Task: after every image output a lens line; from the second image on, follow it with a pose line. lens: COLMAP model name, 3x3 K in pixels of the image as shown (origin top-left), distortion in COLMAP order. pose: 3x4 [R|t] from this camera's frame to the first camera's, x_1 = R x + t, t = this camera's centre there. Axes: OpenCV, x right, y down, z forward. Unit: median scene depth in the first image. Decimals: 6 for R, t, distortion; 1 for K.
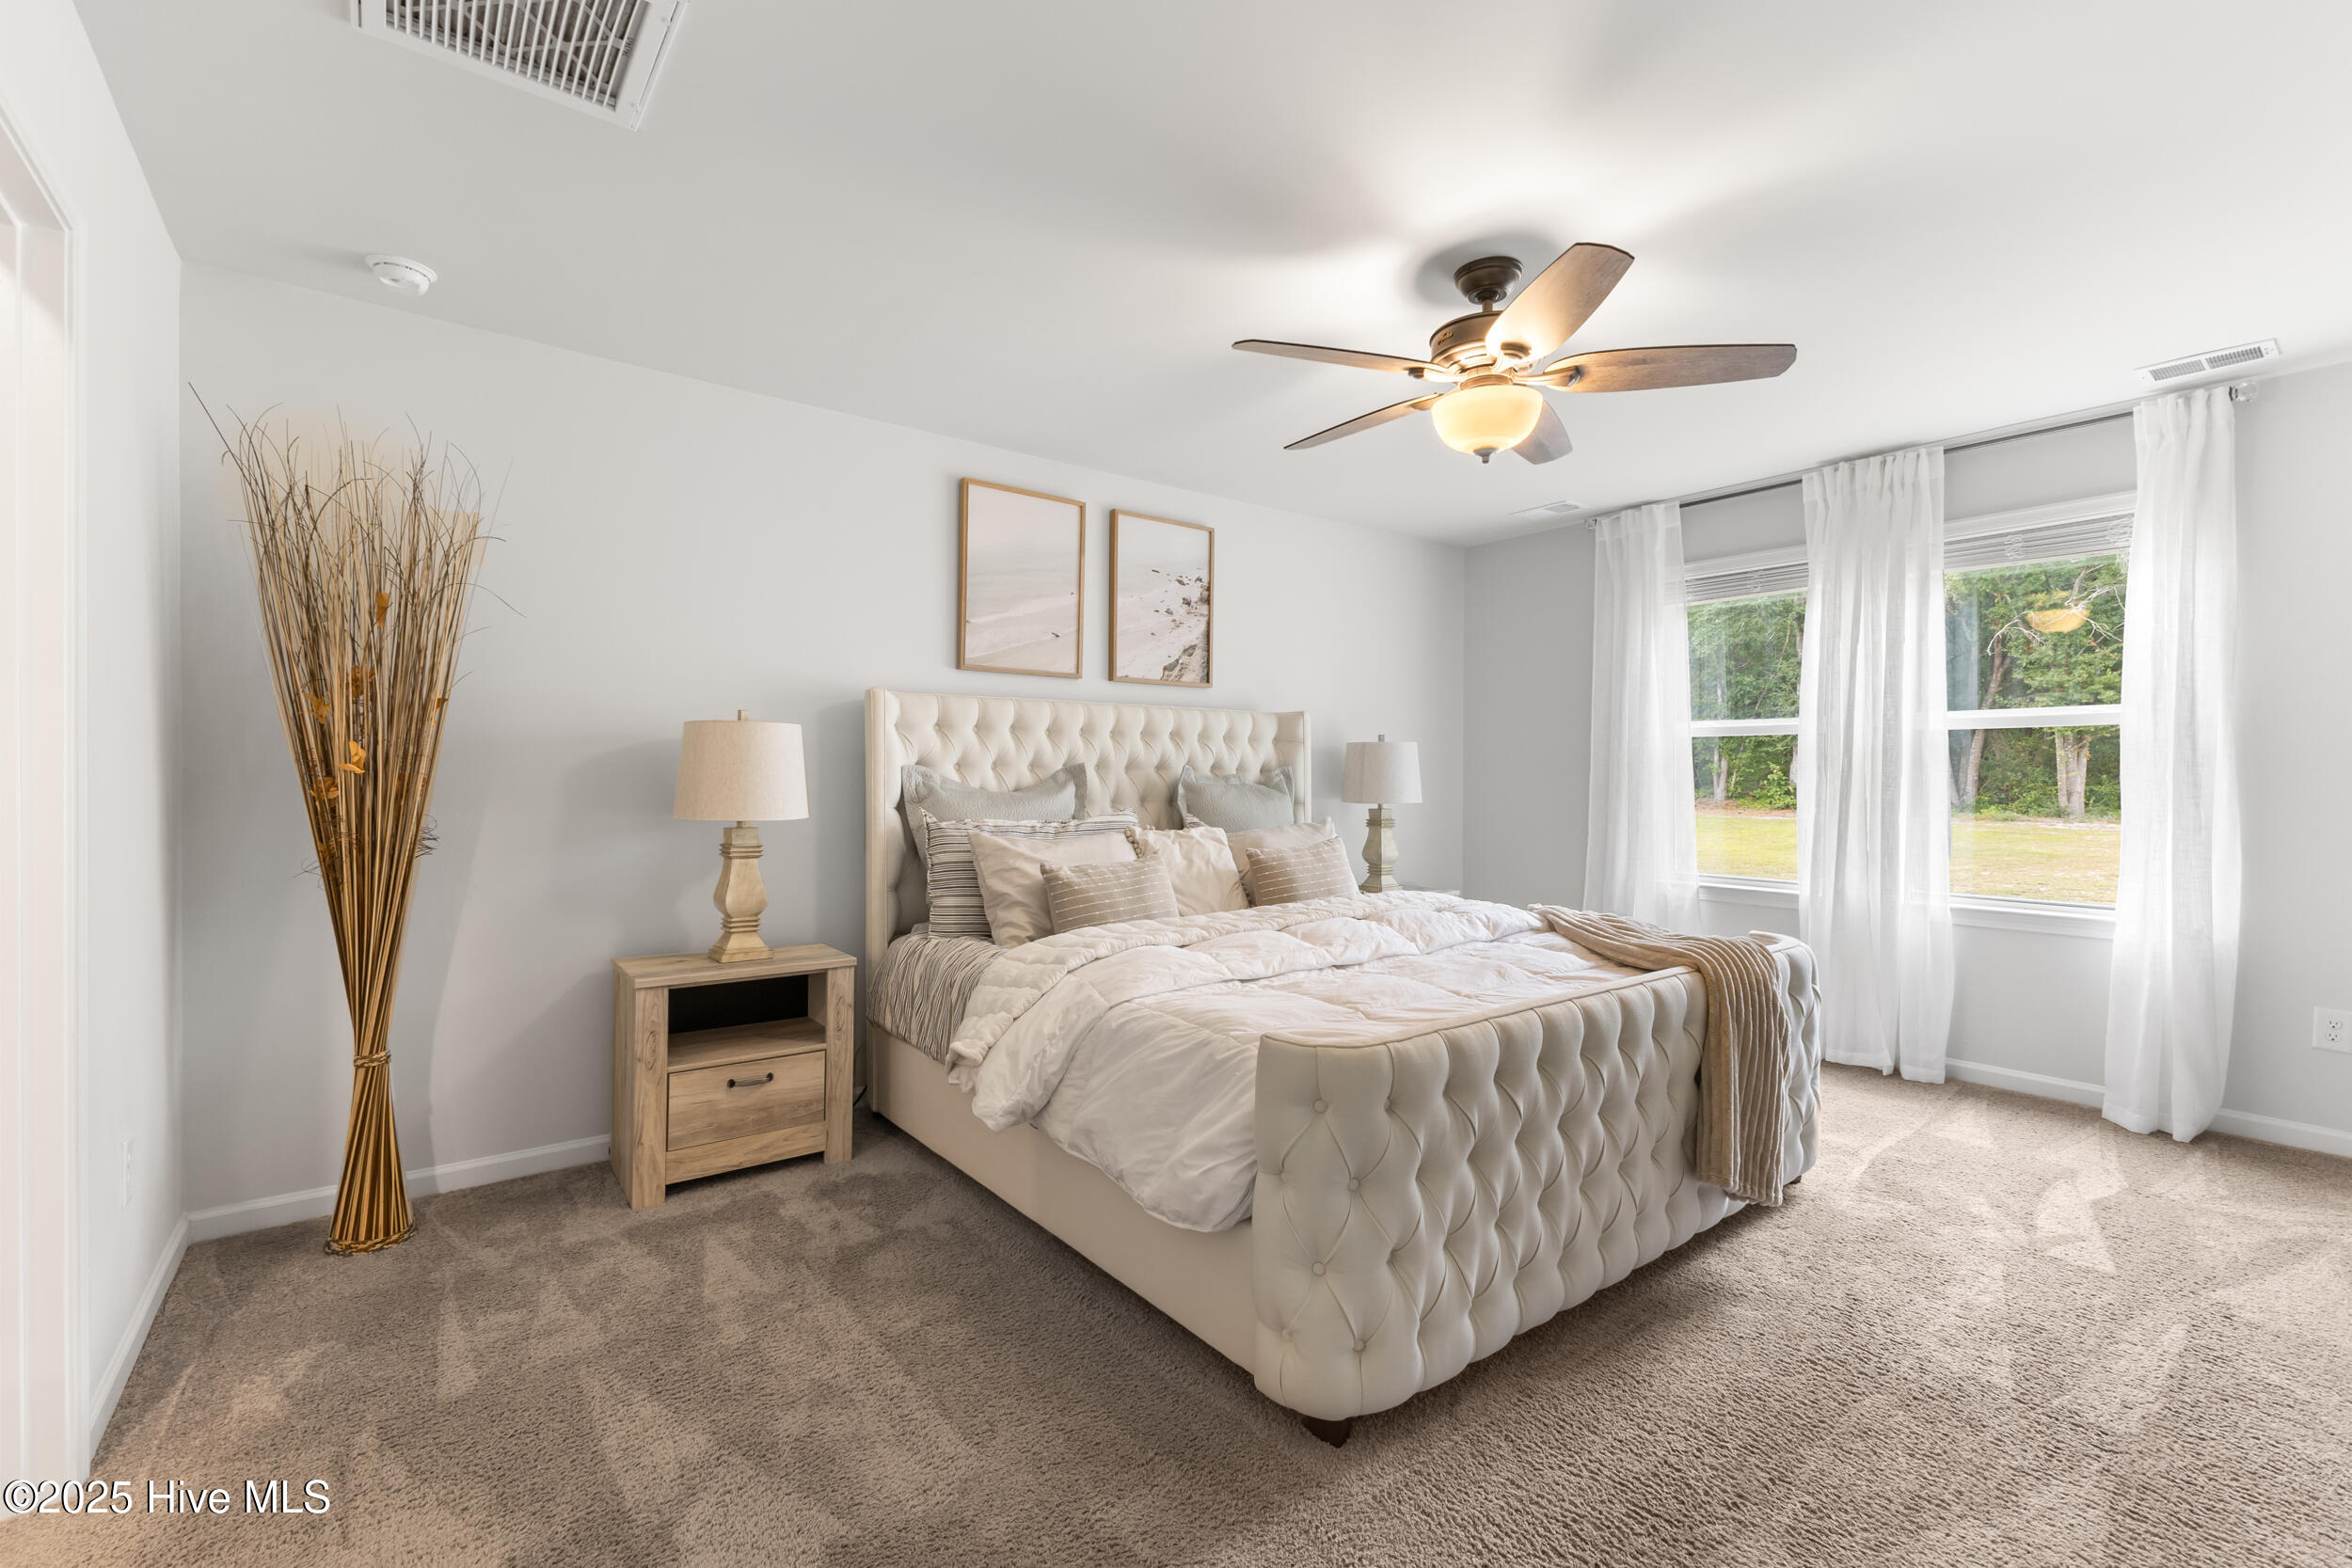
lens RADIAL K [[1012.7, 0, 1169.1], [0, 1012.7, 777.1], [0, 0, 1]] dist [0.003349, 0.000068]
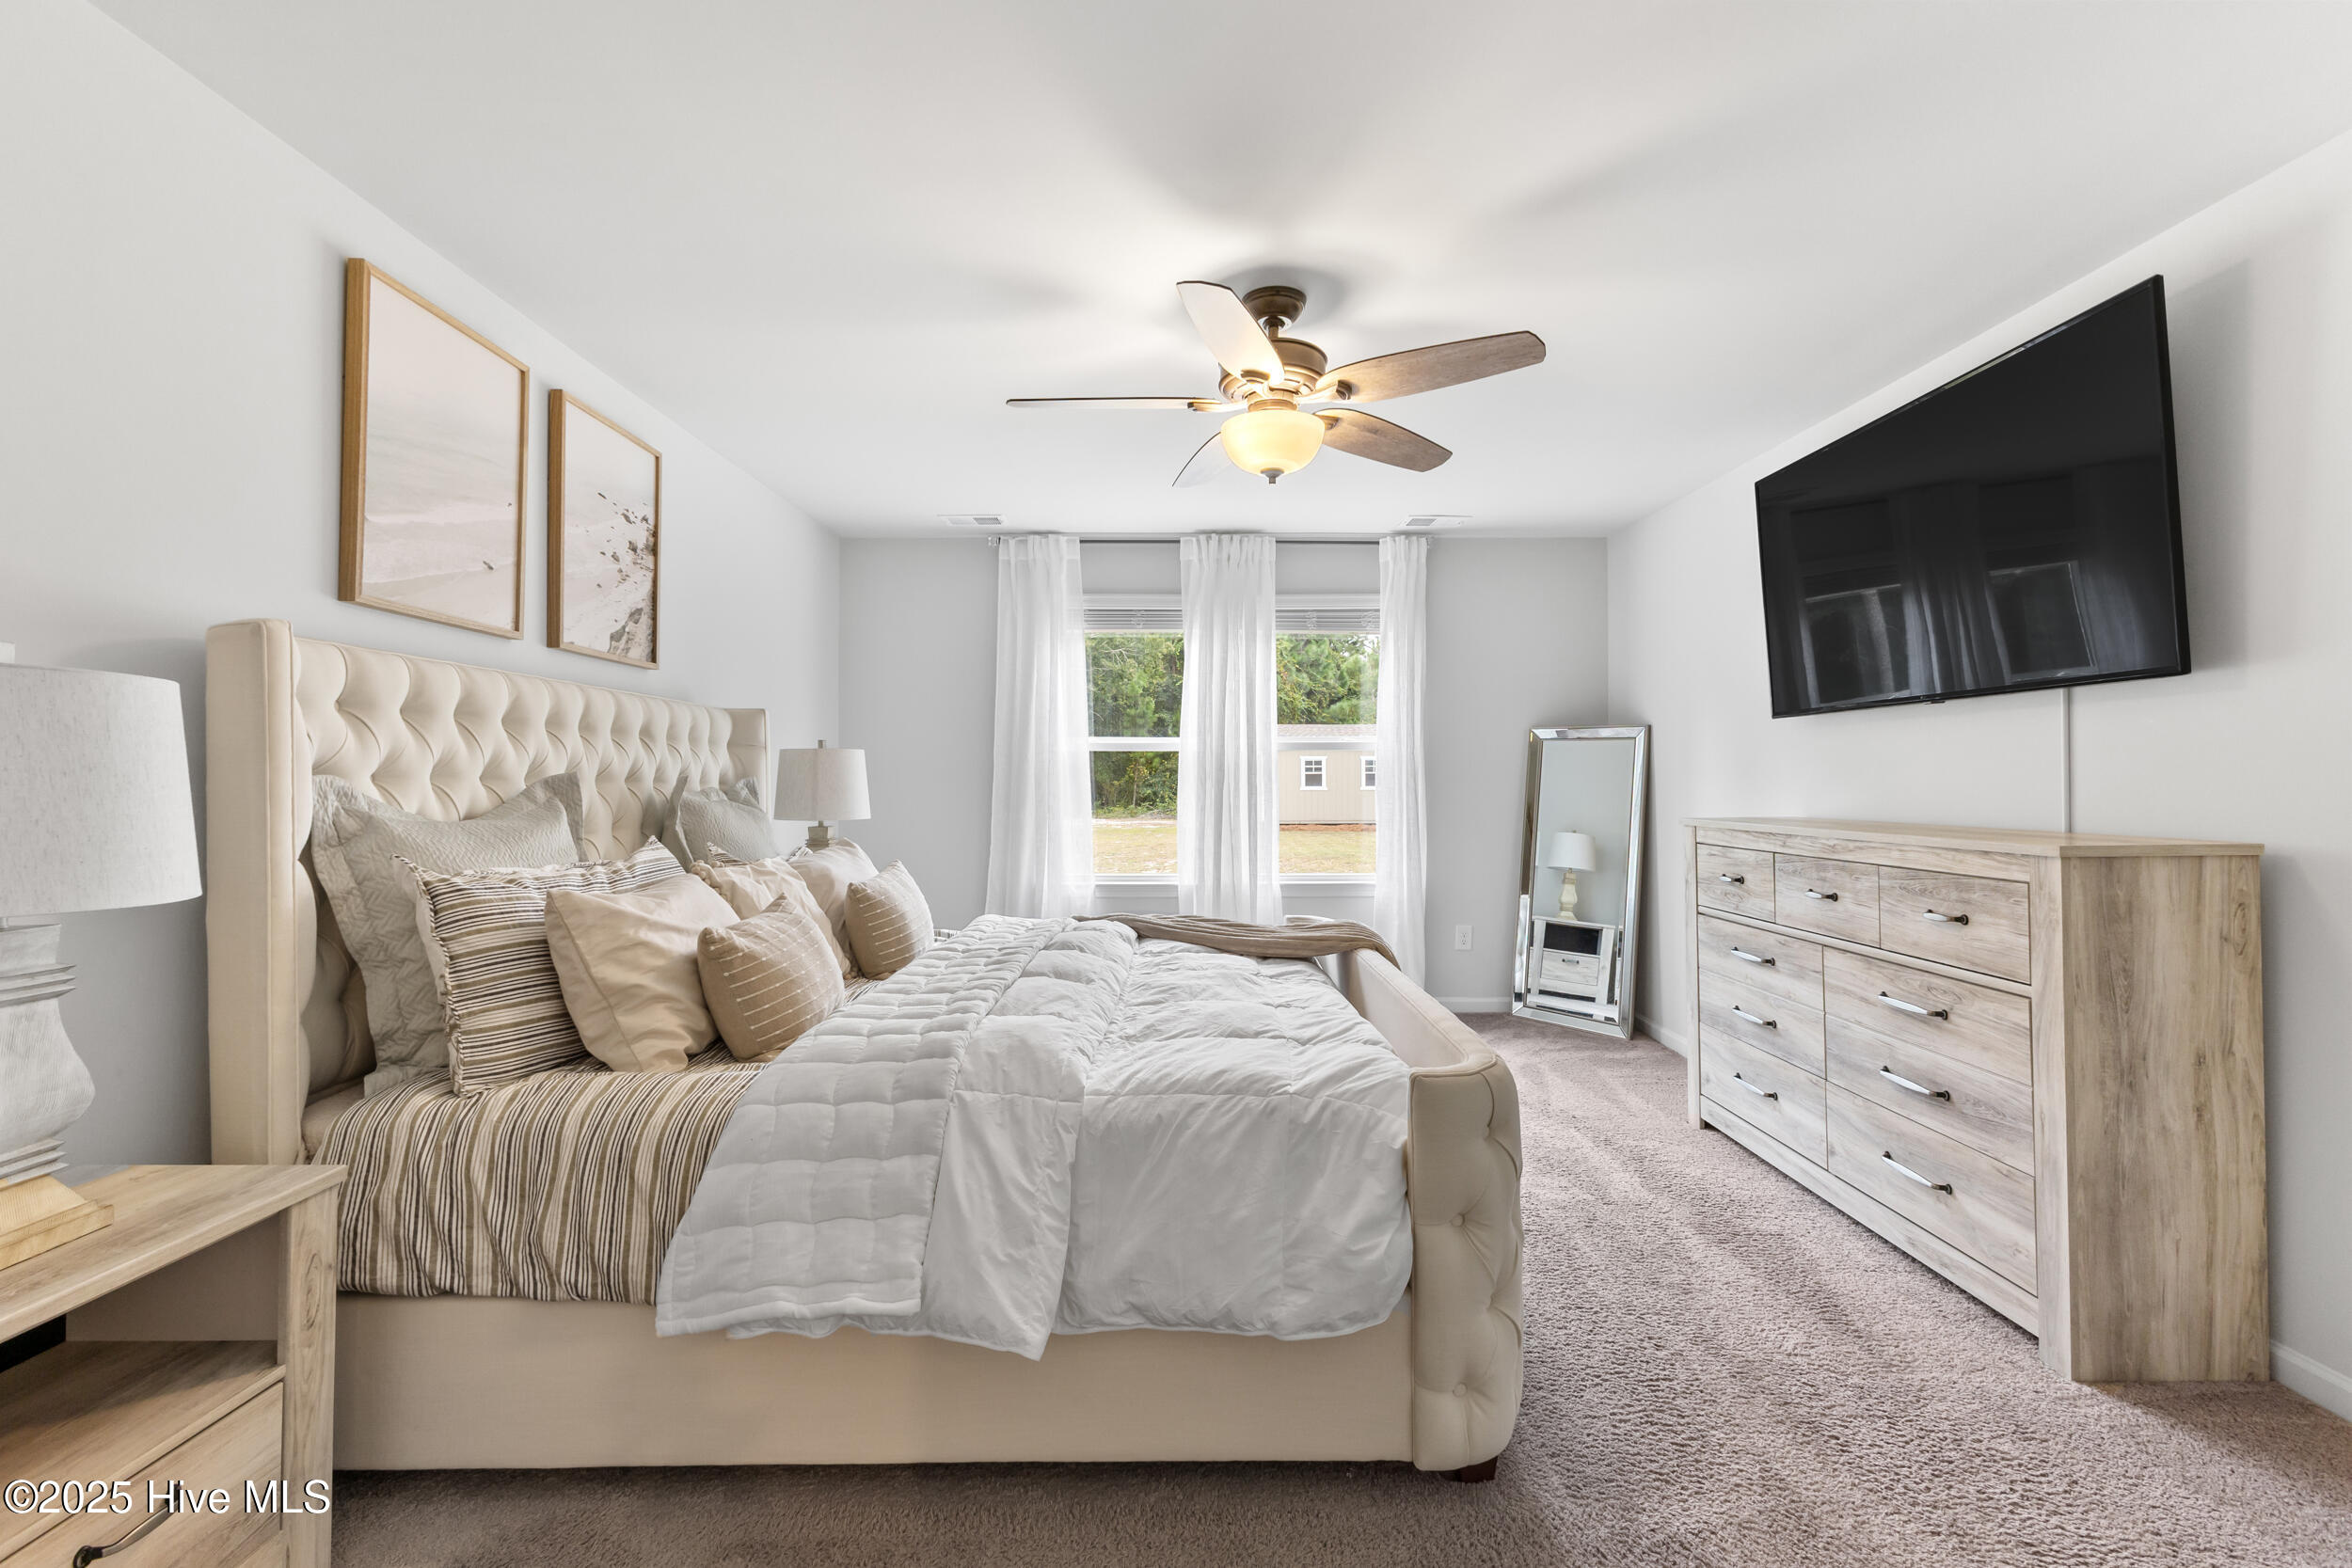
lens RADIAL K [[1012.7, 0, 1195.0], [0, 1012.7, 770.7], [0, 0, 1]] dist [0.003349, 0.000068]
pose [[0.601048, 0.006554, 0.799186, -0.326718], [0.006934, 0.999886, -0.013415, -0.002932], [-0.799183, 0.013605, 0.600934, 0.263860]]
